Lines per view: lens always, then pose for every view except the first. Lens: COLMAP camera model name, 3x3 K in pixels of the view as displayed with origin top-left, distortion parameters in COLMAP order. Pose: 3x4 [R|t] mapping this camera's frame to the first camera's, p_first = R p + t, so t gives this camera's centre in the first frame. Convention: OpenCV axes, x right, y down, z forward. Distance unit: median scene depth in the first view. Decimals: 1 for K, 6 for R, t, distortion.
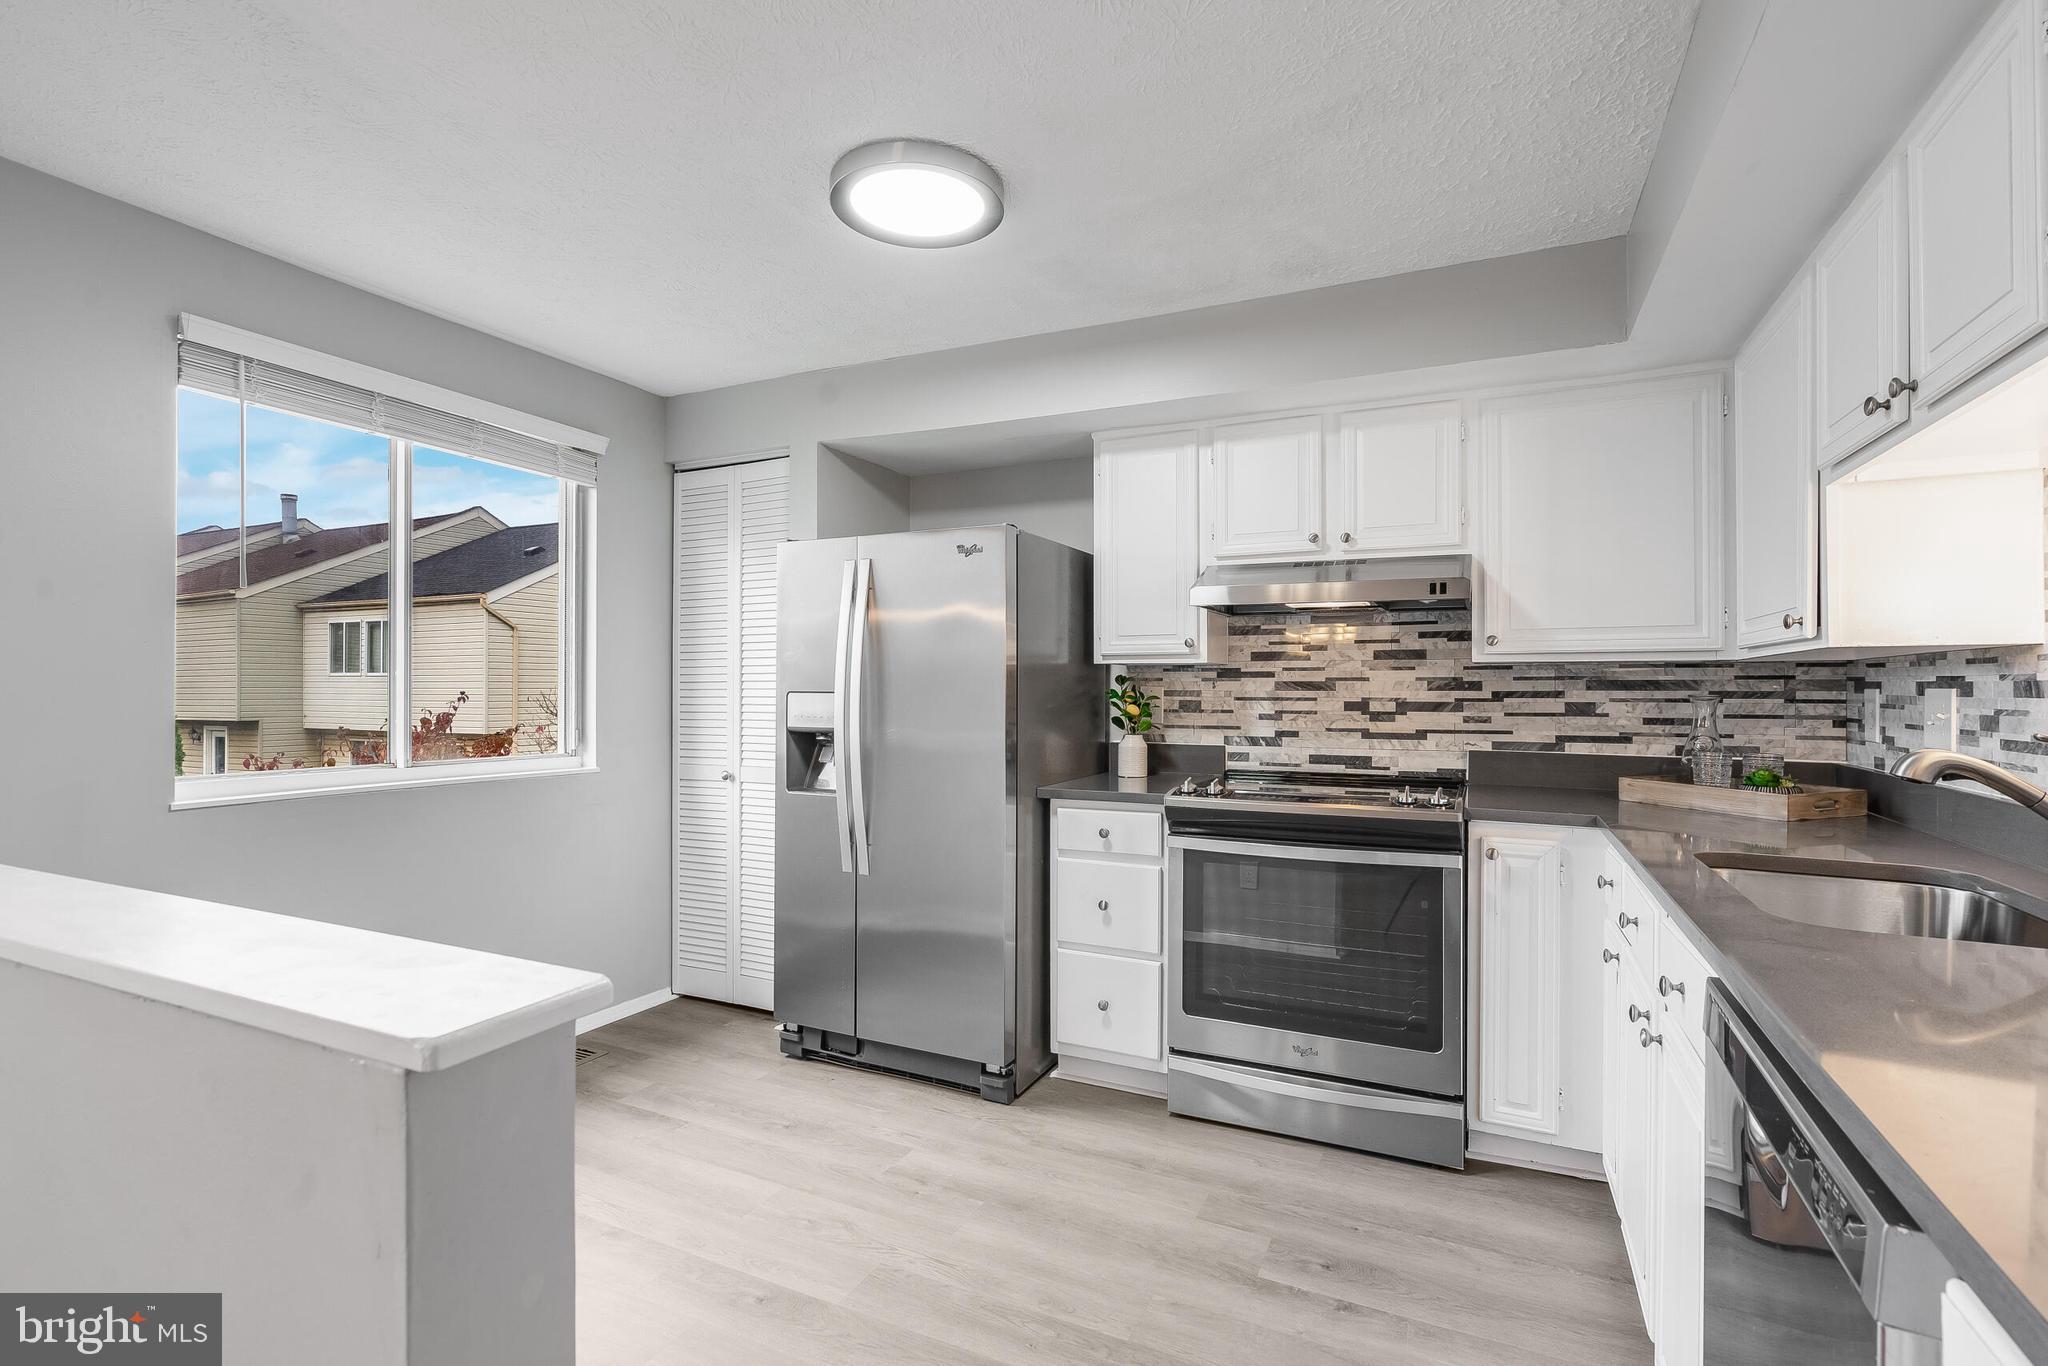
lens RADIAL K [[967.3, 0, 1024.0], [0, 967.3, 683.0], [0, 0, 1]] dist [-0.000077, 0.000092]
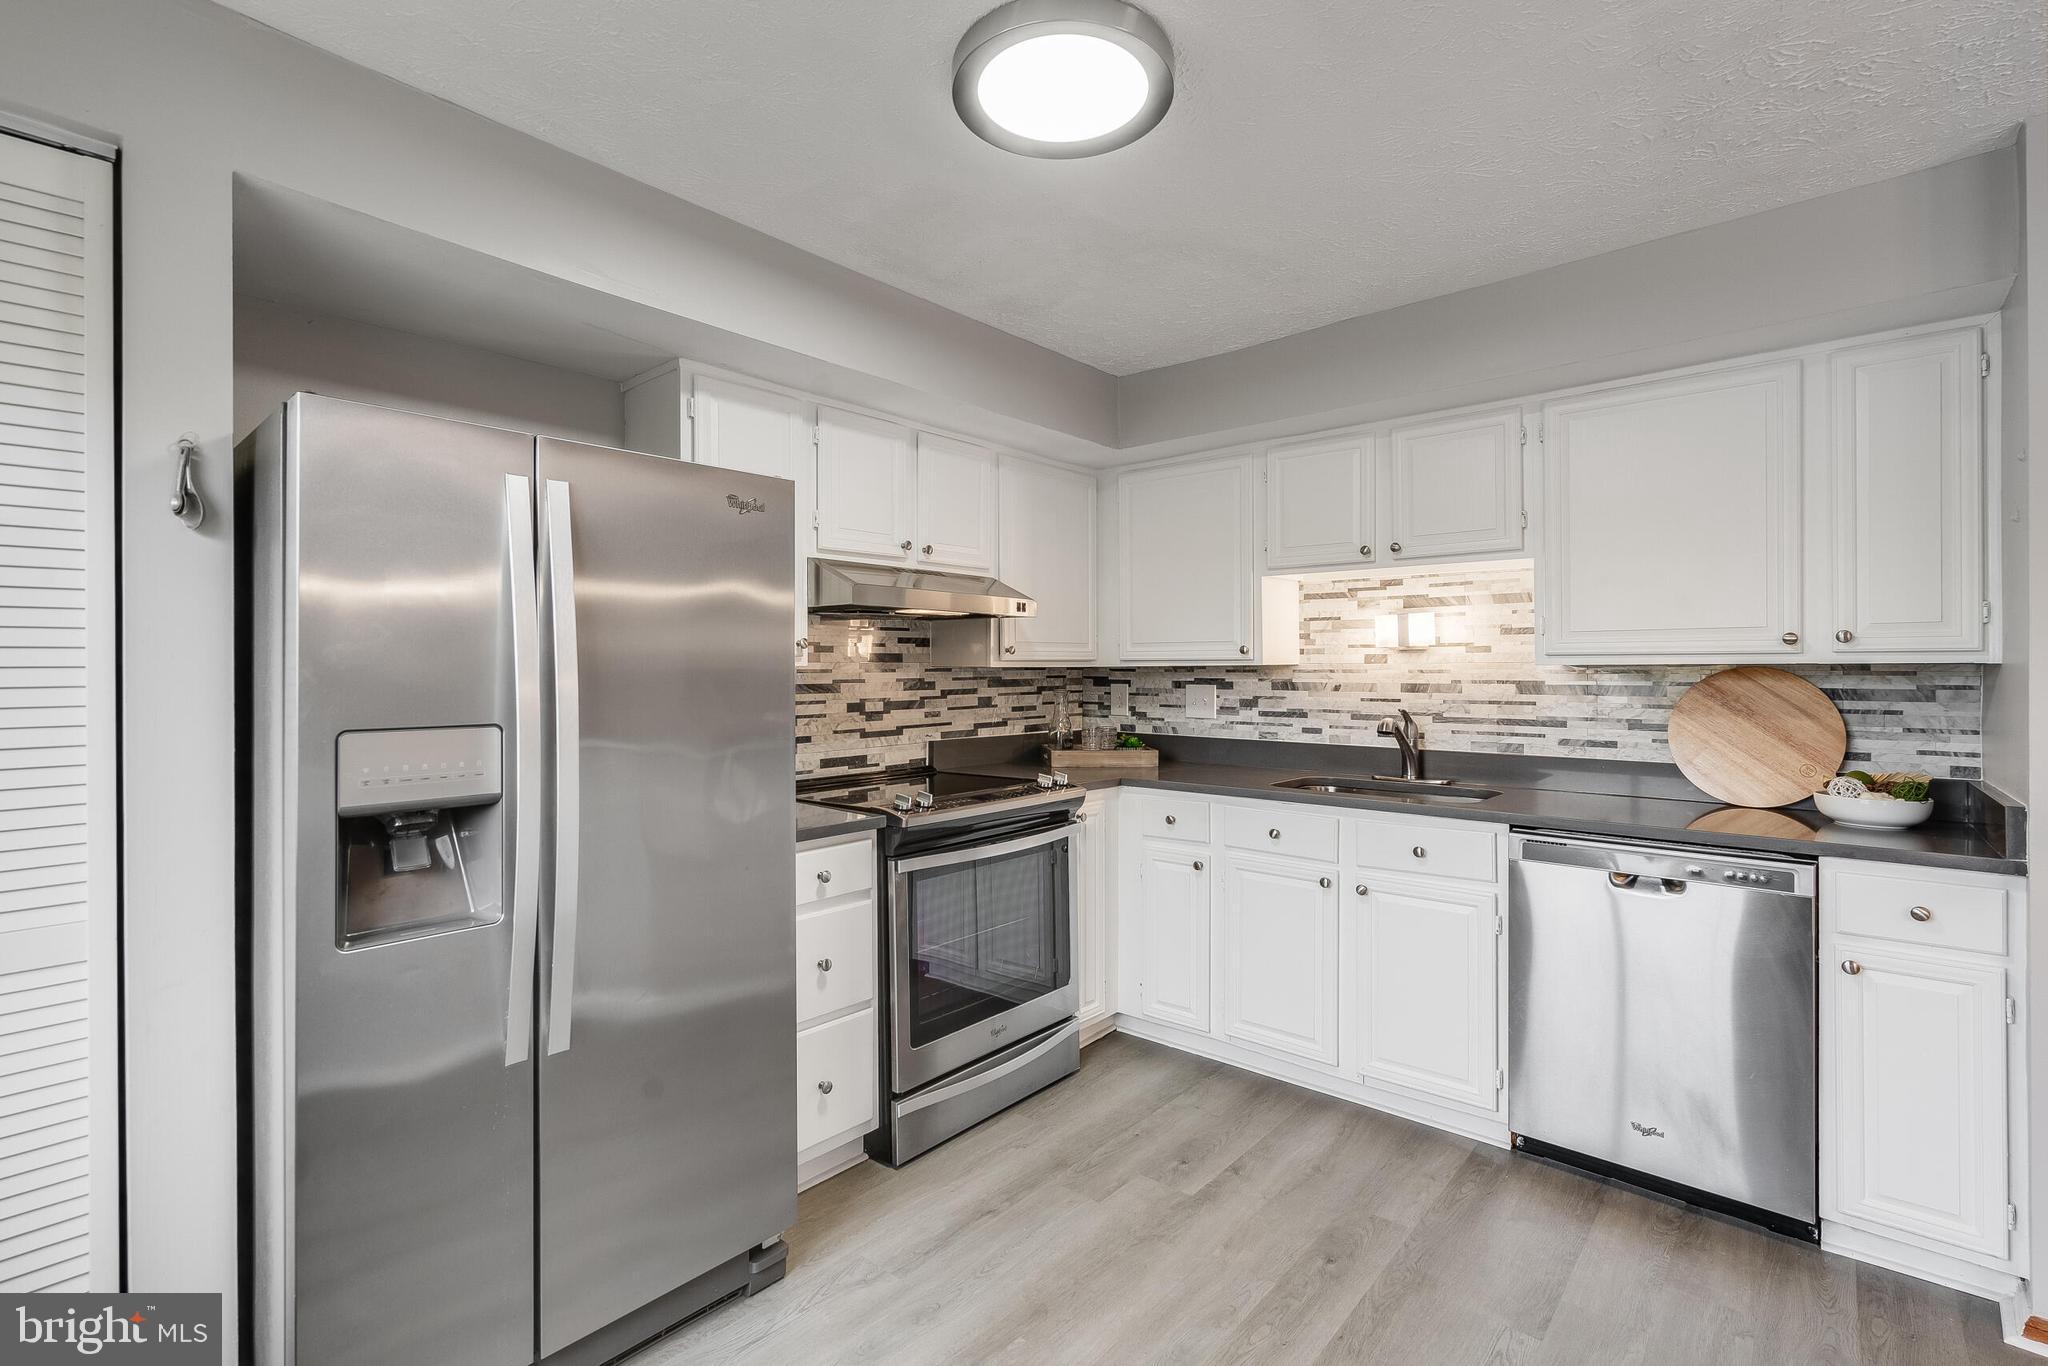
lens RADIAL K [[947.4, 0, 1029.8], [0, 947.4, 667.4], [0, 0, 1]] dist [0.000504, 0.000652]
pose [[0.249750, -0.004276, 0.968301, -0.615124], [-0.001642, 0.999987, 0.004840, -0.024782], [-0.968309, -0.002799, 0.249740, 0.600917]]
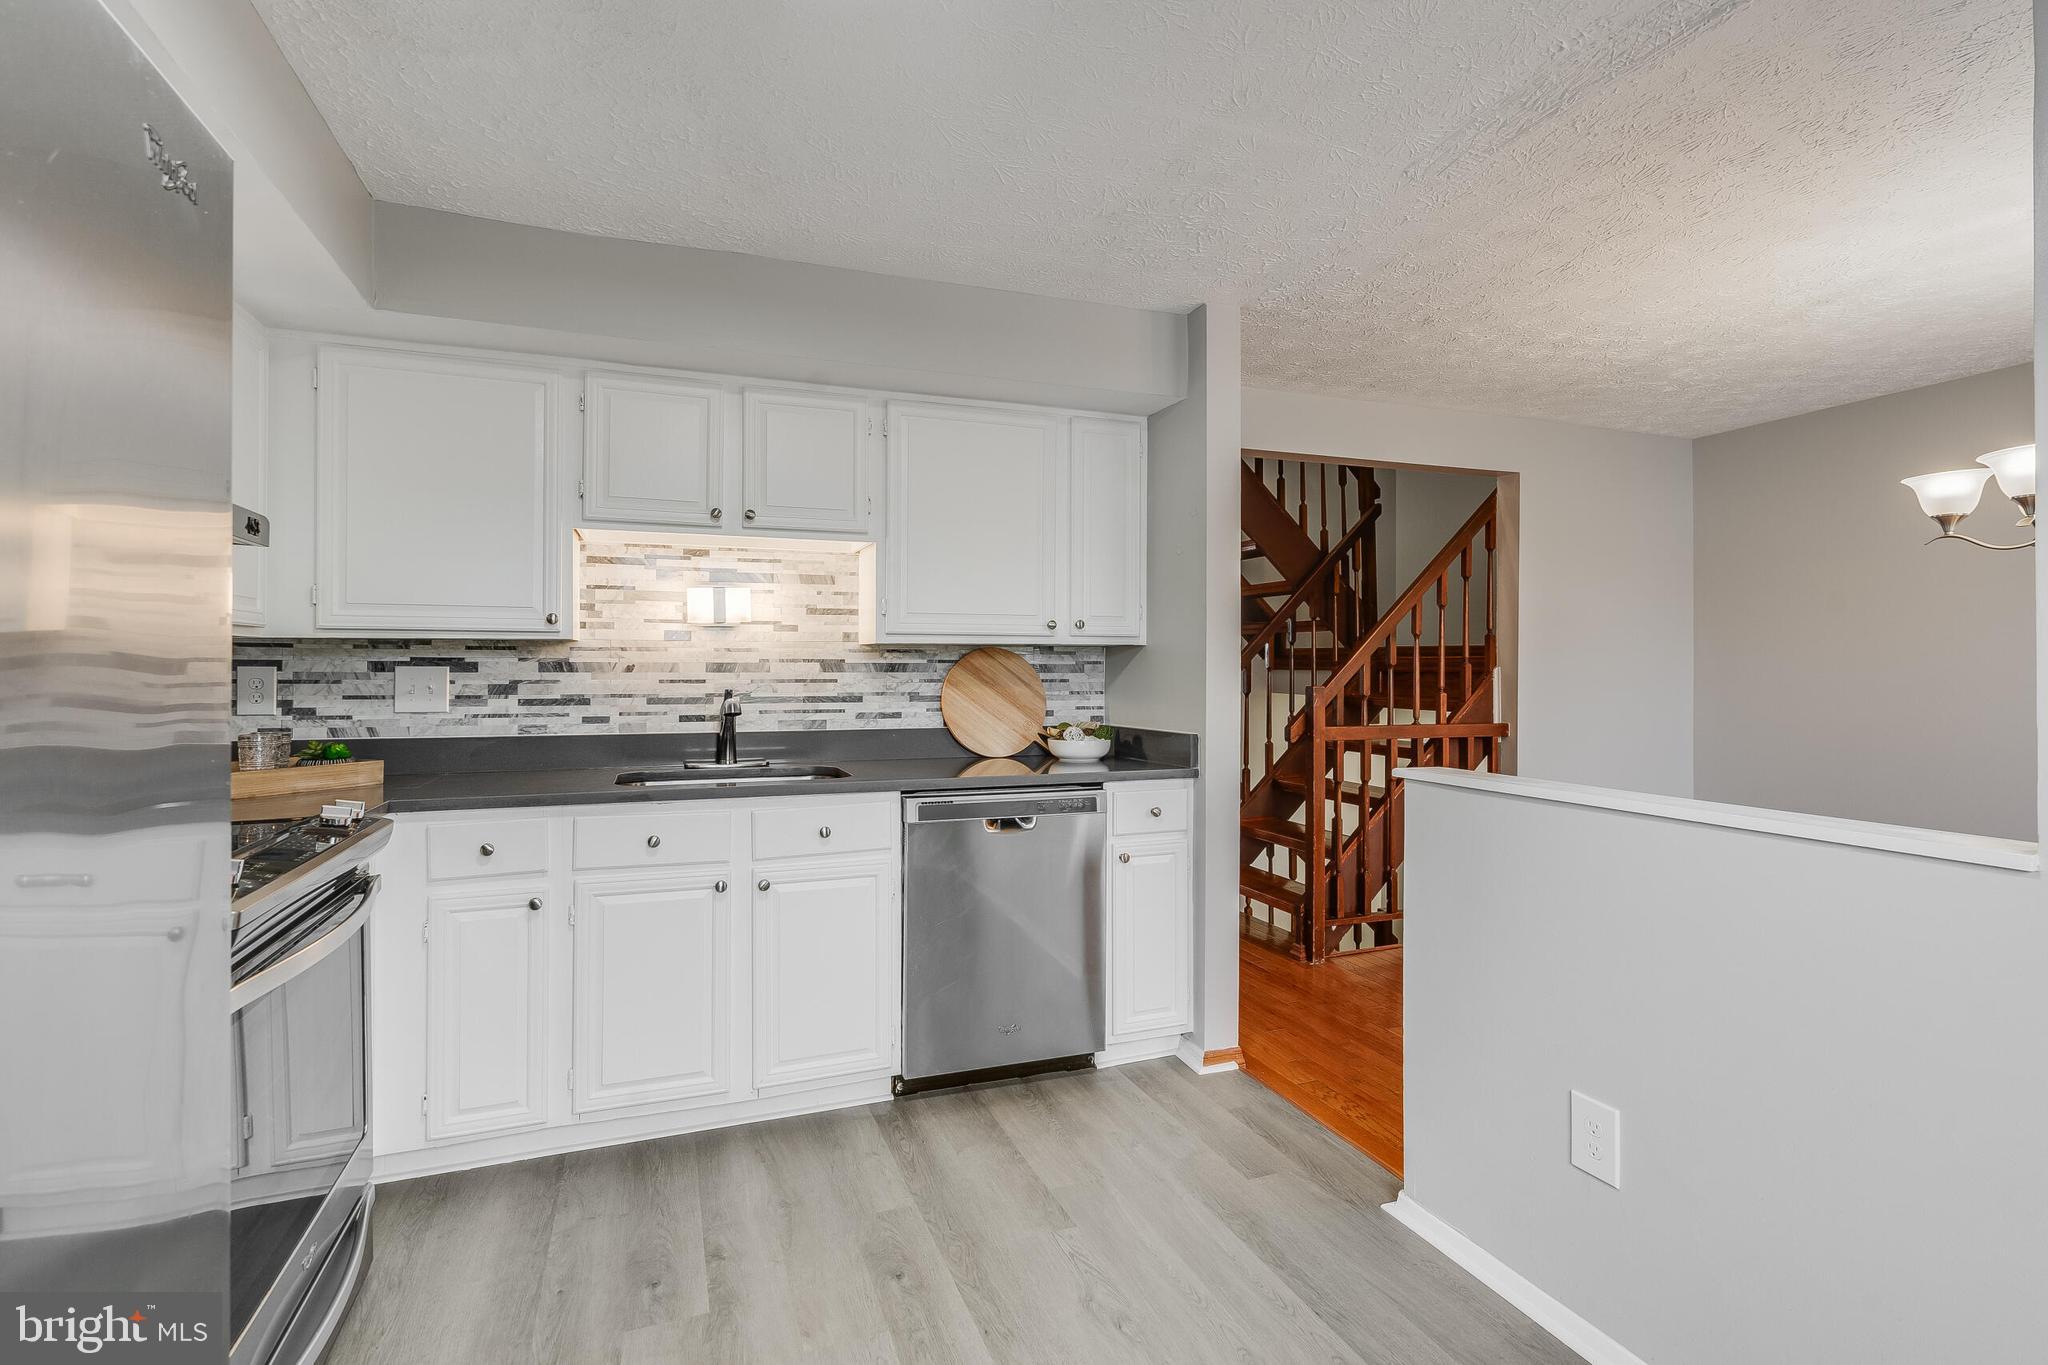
lens RADIAL K [[947.4, 0, 1029.8], [0, 947.4, 666.9], [0, 0, 1]] dist [0.000504, 0.000652]
pose [[-0.733633, -0.006861, 0.679511, -0.390742], [-0.007519, 0.999970, 0.001980, -0.001812], [-0.679504, -0.003657, -0.733663, 0.966933]]
